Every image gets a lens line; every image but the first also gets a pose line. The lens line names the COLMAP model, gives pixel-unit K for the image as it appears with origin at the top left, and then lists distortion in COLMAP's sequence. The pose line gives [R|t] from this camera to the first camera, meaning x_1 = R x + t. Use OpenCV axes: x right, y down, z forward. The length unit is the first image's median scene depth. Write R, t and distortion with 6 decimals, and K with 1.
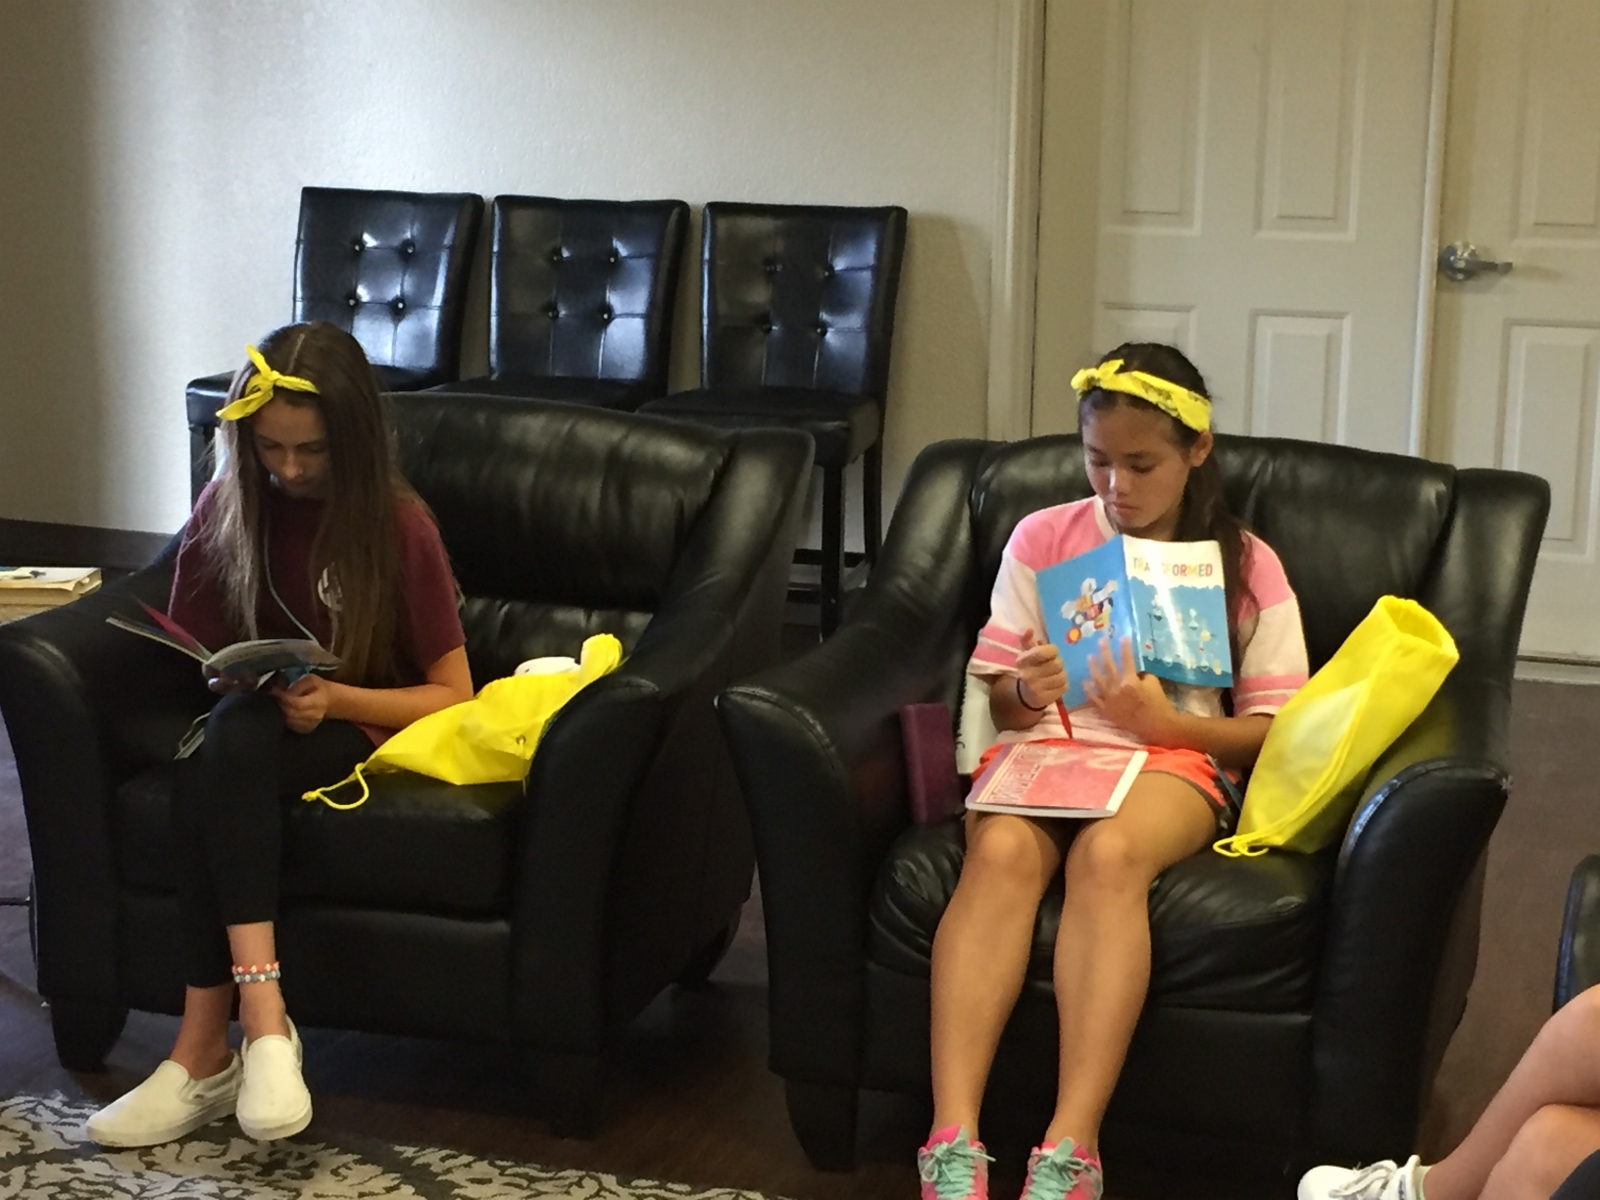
lens RADIAL K [[2883.3, 0, 800.0], [0, 2883.3, 600.0], [0, 0, 1]] dist [0.039796, 0.166763]
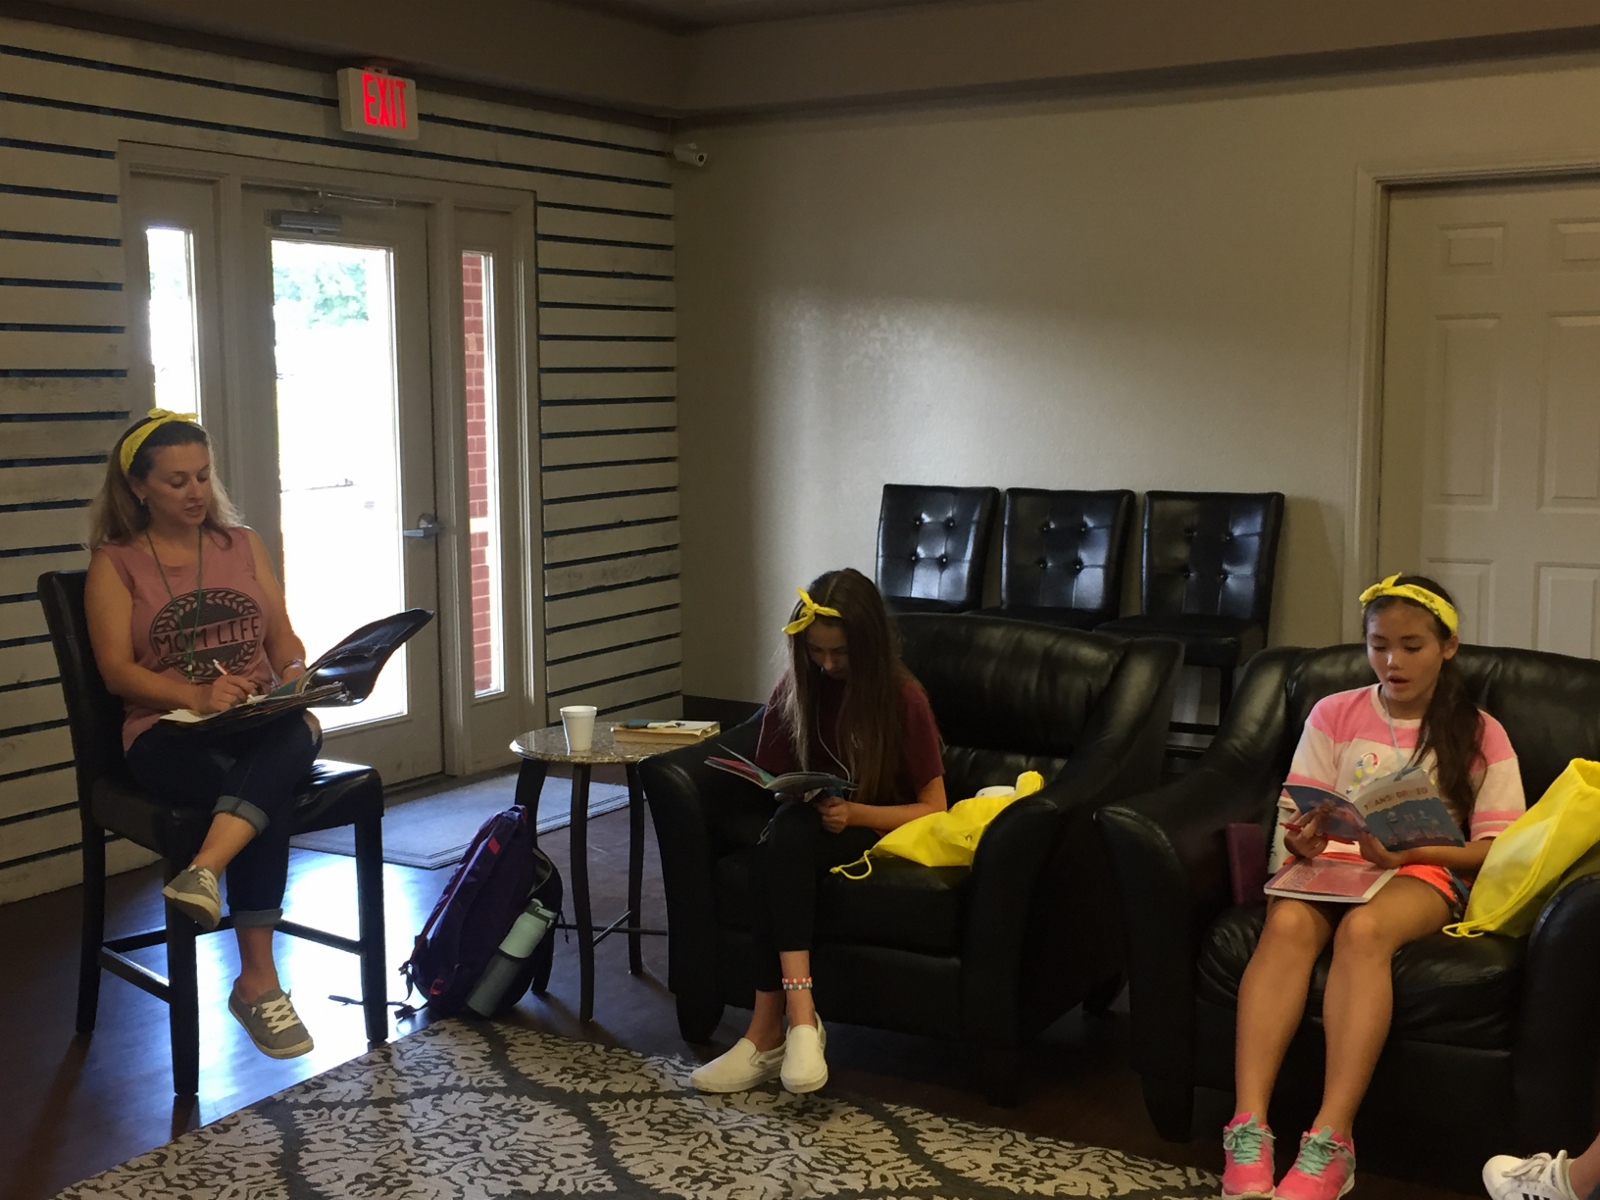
lens RADIAL K [[1952.0, 0, 800.0], [0, 1952.0, 600.0], [0, 0, 1]] dist [0.038562, 0.035062]
pose [[0.971599, 0.004774, -0.236587, 0.058634], [-0.024648, 0.996400, -0.081118, 0.008787], [0.235348, 0.084646, 0.968218, -0.031577]]
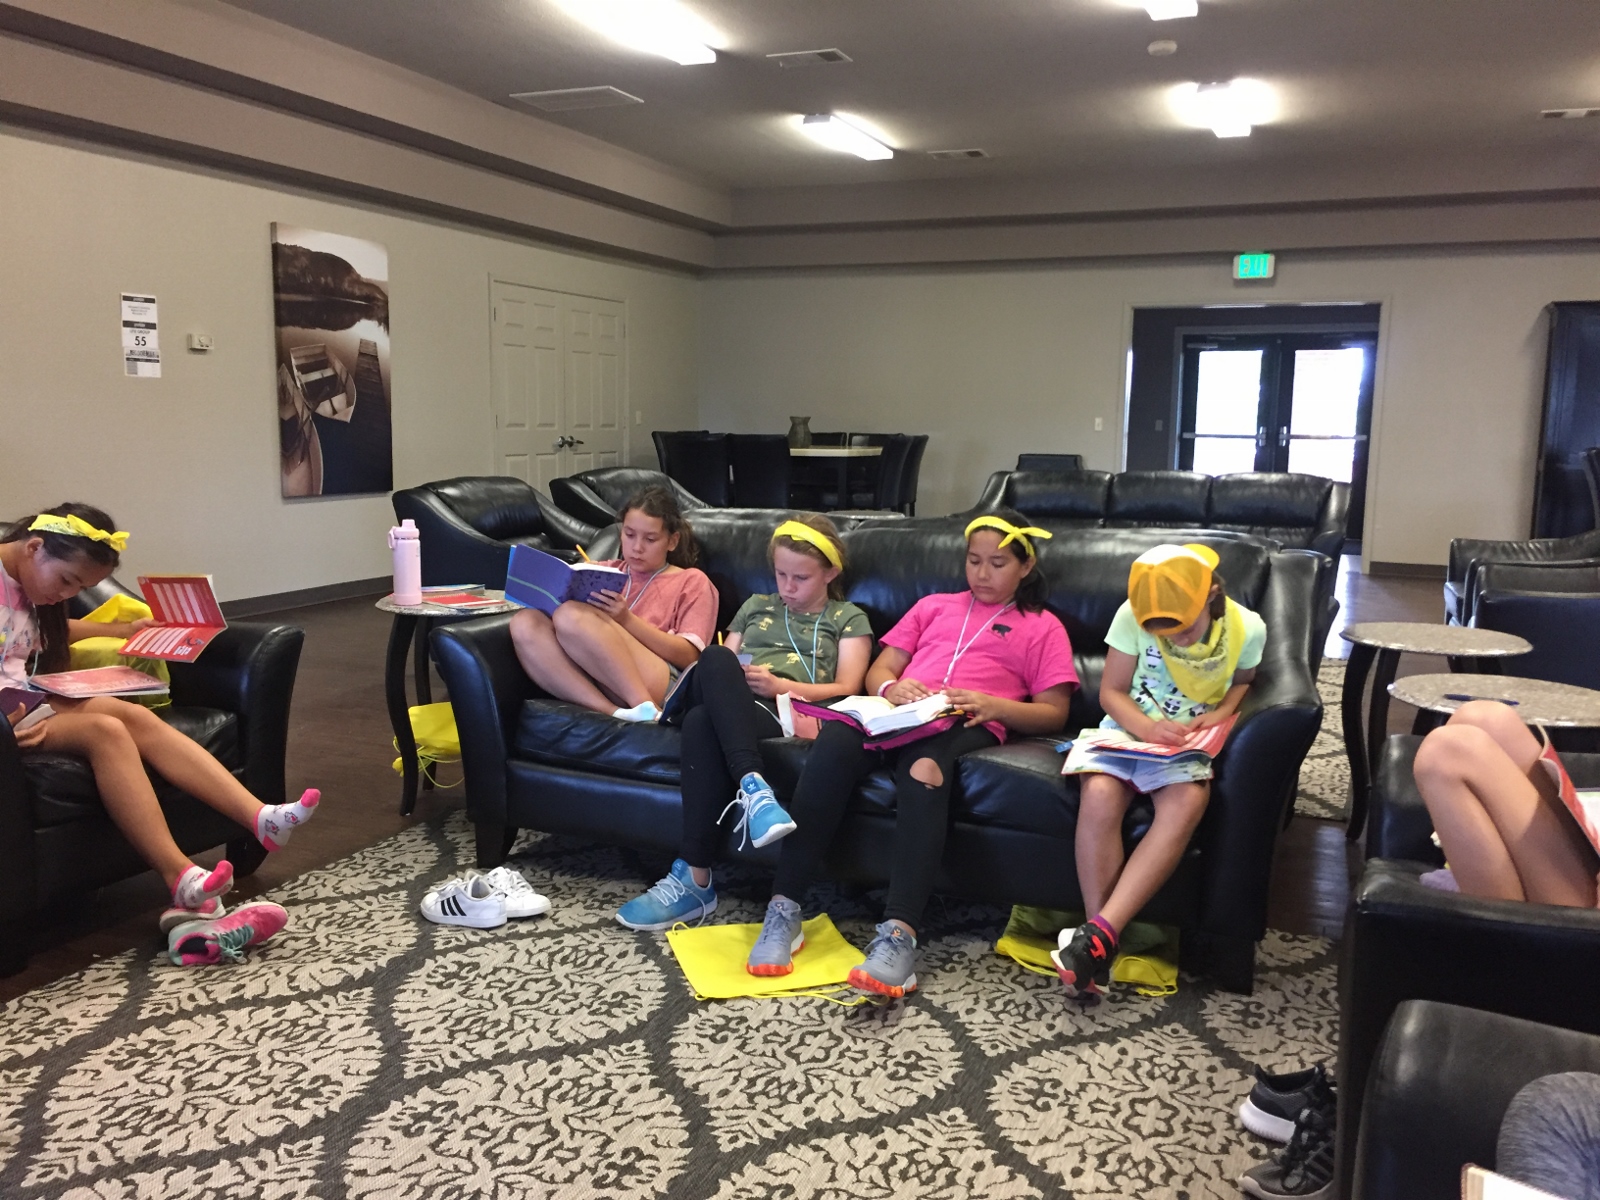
lens RADIAL K [[1359.8, 0, 800.0], [0, 1359.8, 600.0], [0, 0, 1]] dist [0.089580, -0.115304]
pose [[0.084930, -0.150831, 0.984904, -0.657541], [0.185282, 0.973626, 0.133127, -0.026424], [-0.979008, 0.171179, 0.110637, 0.433924]]
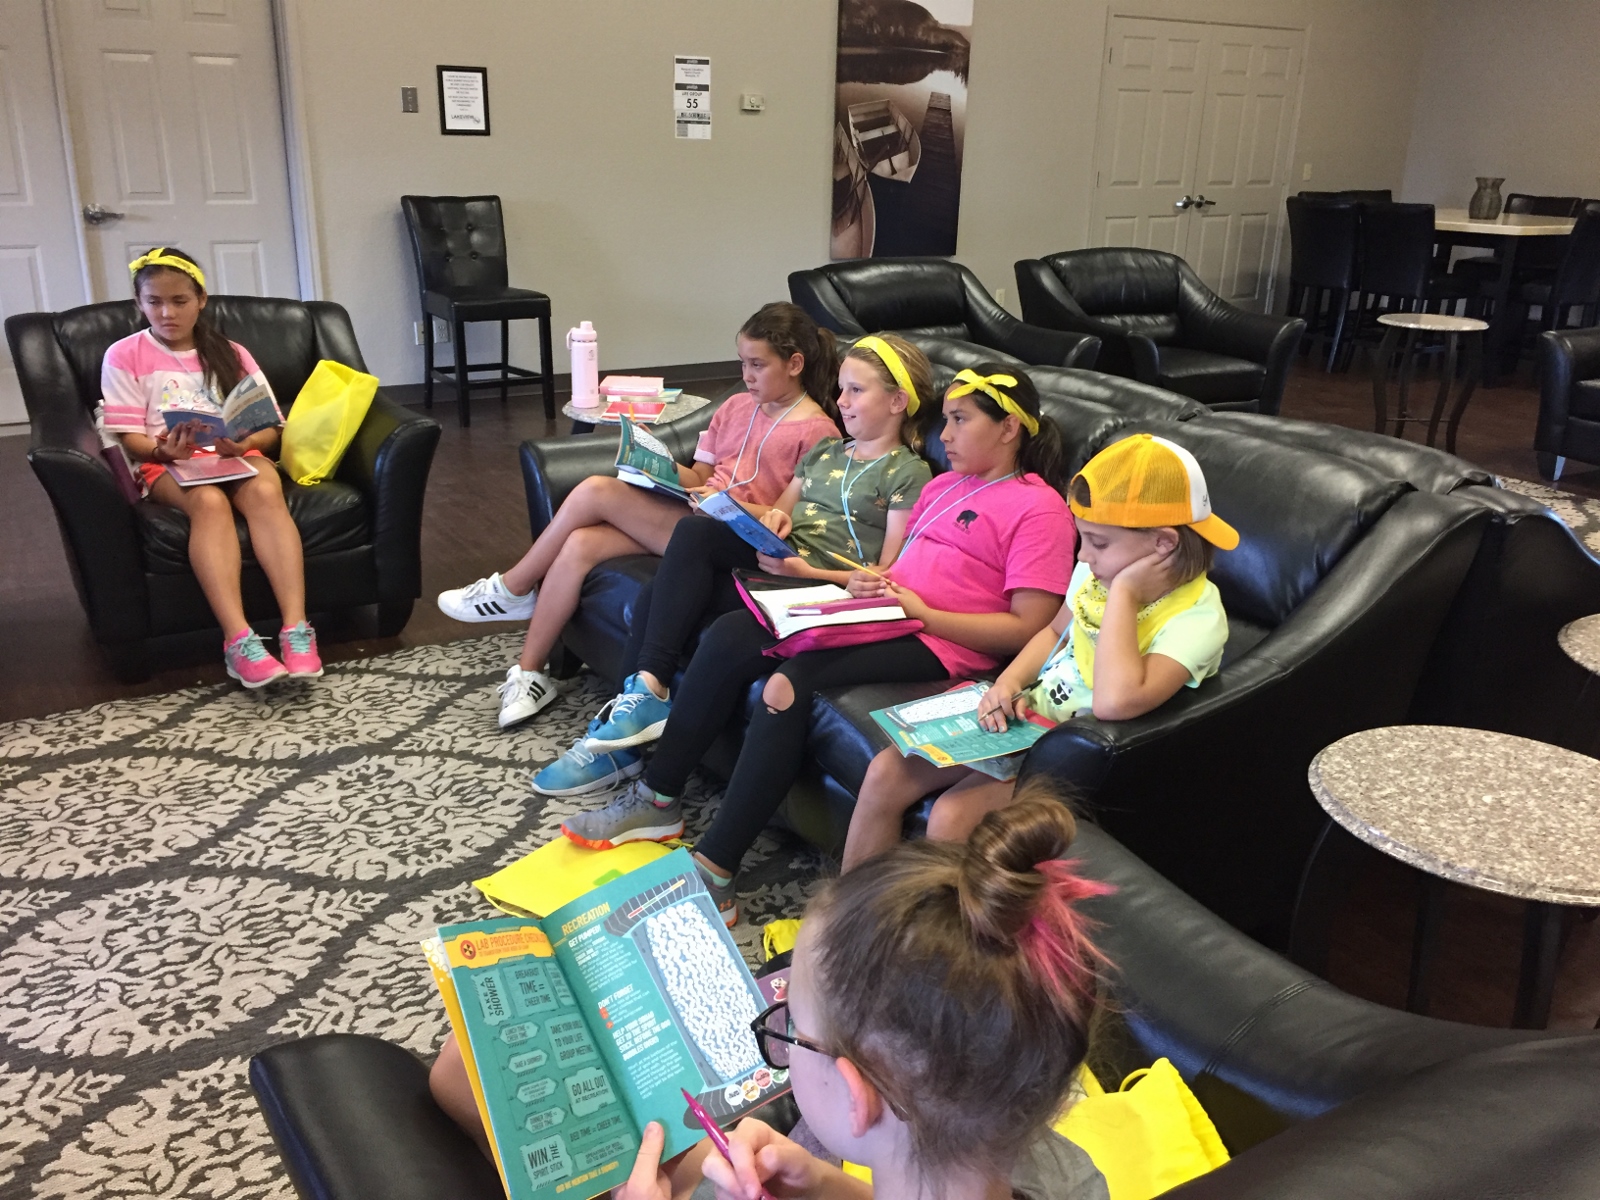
lens RADIAL K [[1359.8, 0, 800.0], [0, 1359.8, 600.0], [0, 0, 1]] dist [0.089580, -0.115304]
pose [[0.641487, -0.255170, 0.723452, -0.359719], [0.139514, 0.966137, 0.217060, -0.001853], [-0.754341, -0.038310, 0.655365, 0.027393]]
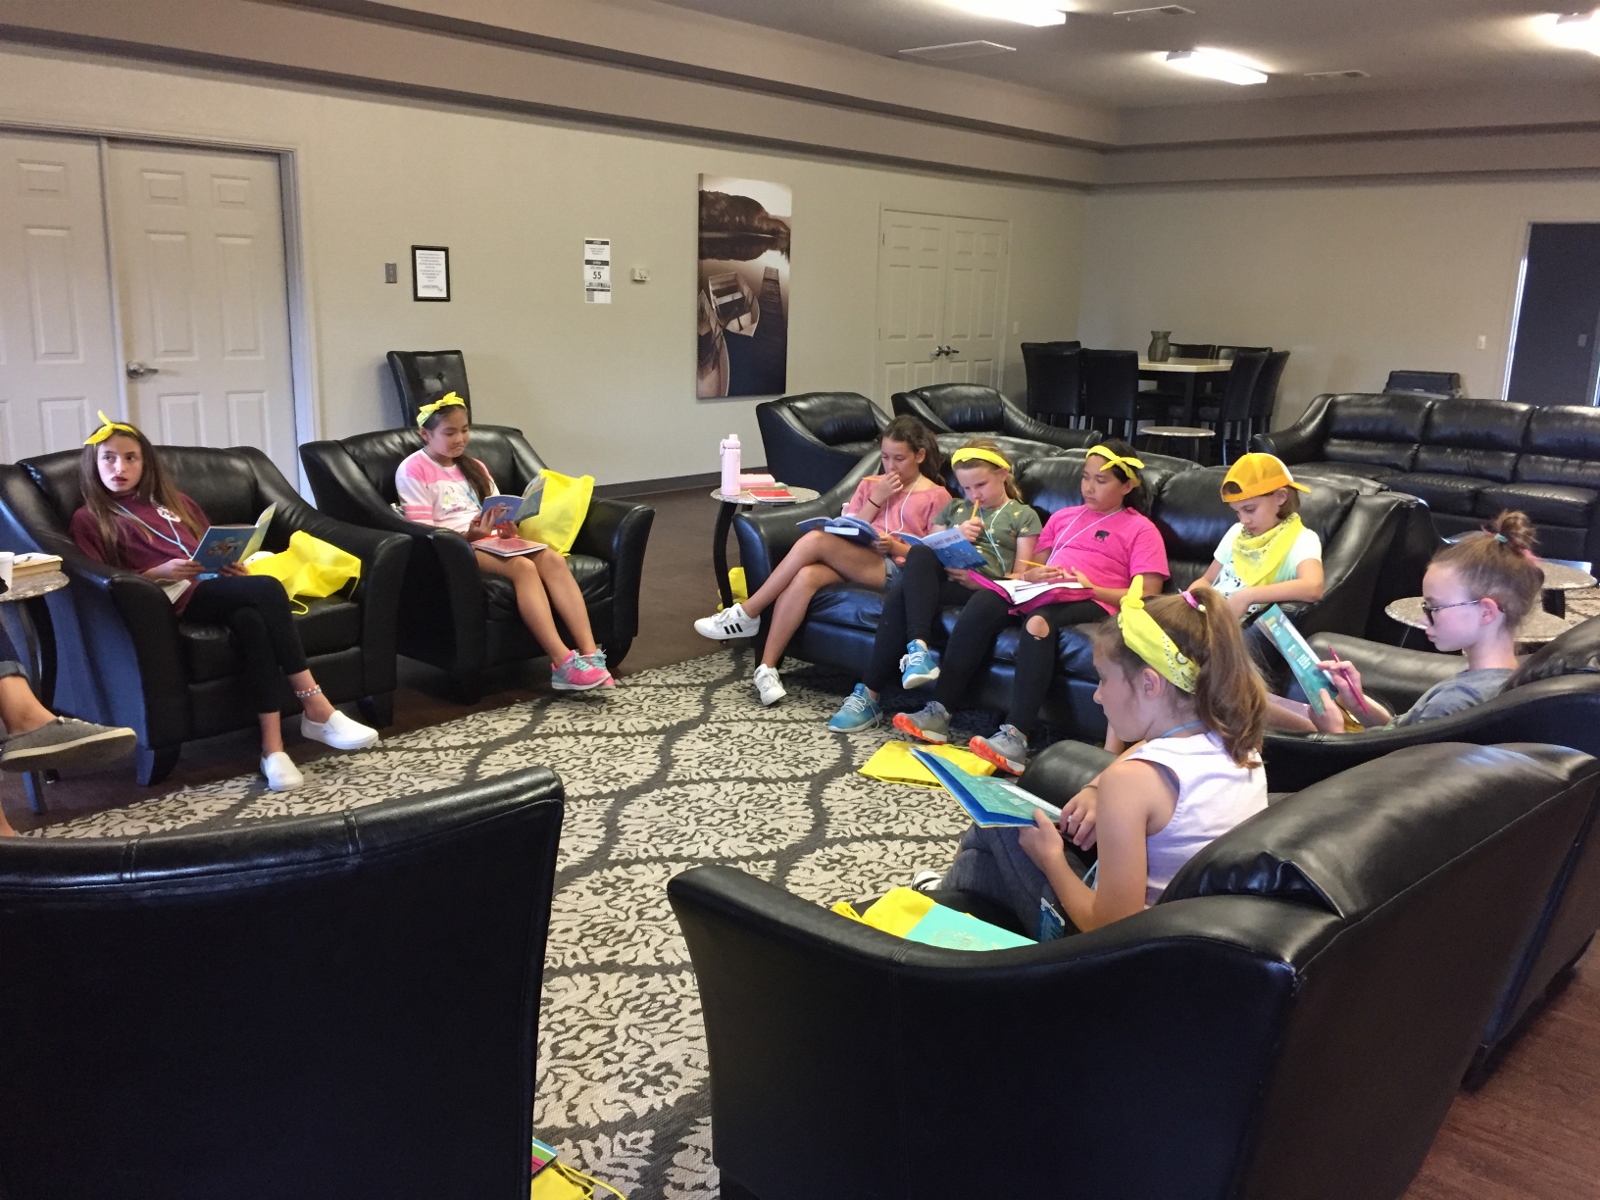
lens RADIAL K [[1359.8, 0, 800.0], [0, 1359.8, 600.0], [0, 0, 1]] dist [0.089580, -0.115304]
pose [[0.400611, -0.210670, 0.891700, -0.953440], [0.162542, 0.974112, 0.157116, -0.047341], [-0.901716, 0.081997, 0.424482, 0.166493]]
